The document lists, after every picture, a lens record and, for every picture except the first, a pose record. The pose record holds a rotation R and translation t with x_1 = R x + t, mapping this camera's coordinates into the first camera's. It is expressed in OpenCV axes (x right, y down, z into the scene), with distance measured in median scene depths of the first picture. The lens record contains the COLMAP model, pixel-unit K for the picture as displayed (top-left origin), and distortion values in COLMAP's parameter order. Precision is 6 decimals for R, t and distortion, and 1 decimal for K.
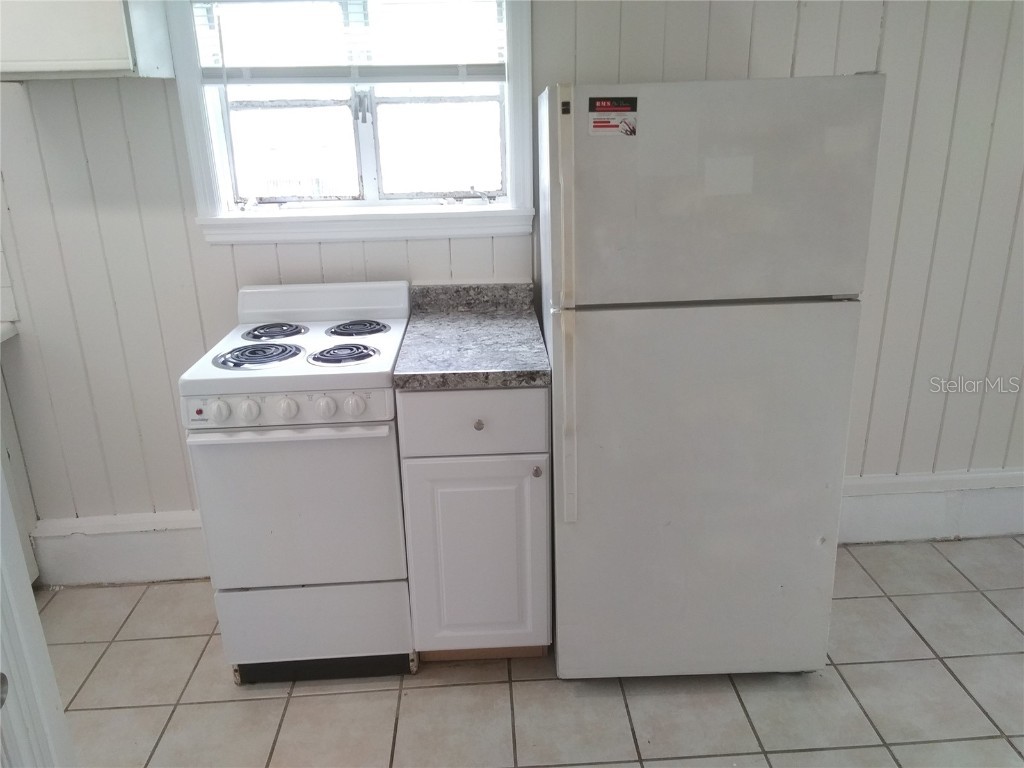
lens RADIAL K [[805.0, 0, 522.6], [0, 805.0, 381.3], [0, 0, 1]] dist [0.067323, -0.093483]
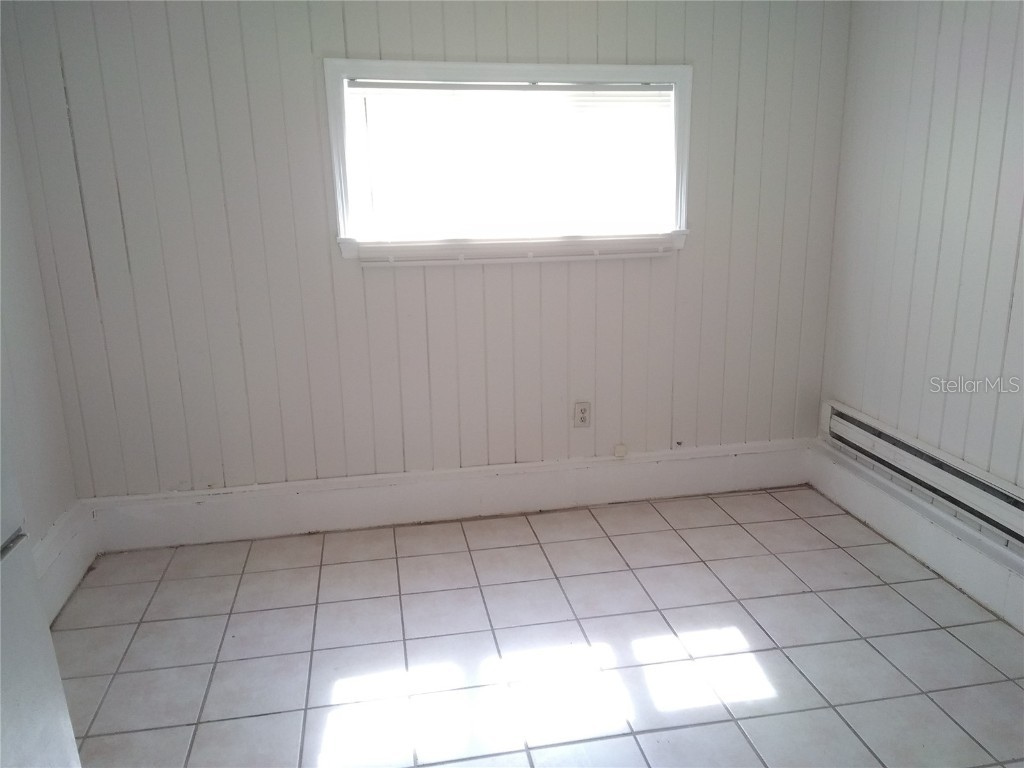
lens RADIAL K [[805.0, 0, 522.6], [0, 805.0, 381.3], [0, 0, 1]] dist [0.067323, -0.093483]
pose [[0.991928, -0.020144, 0.125192, 0.025907], [0.030918, 0.995925, -0.084718, 0.132001], [-0.122975, 0.087905, 0.988509, -0.373979]]
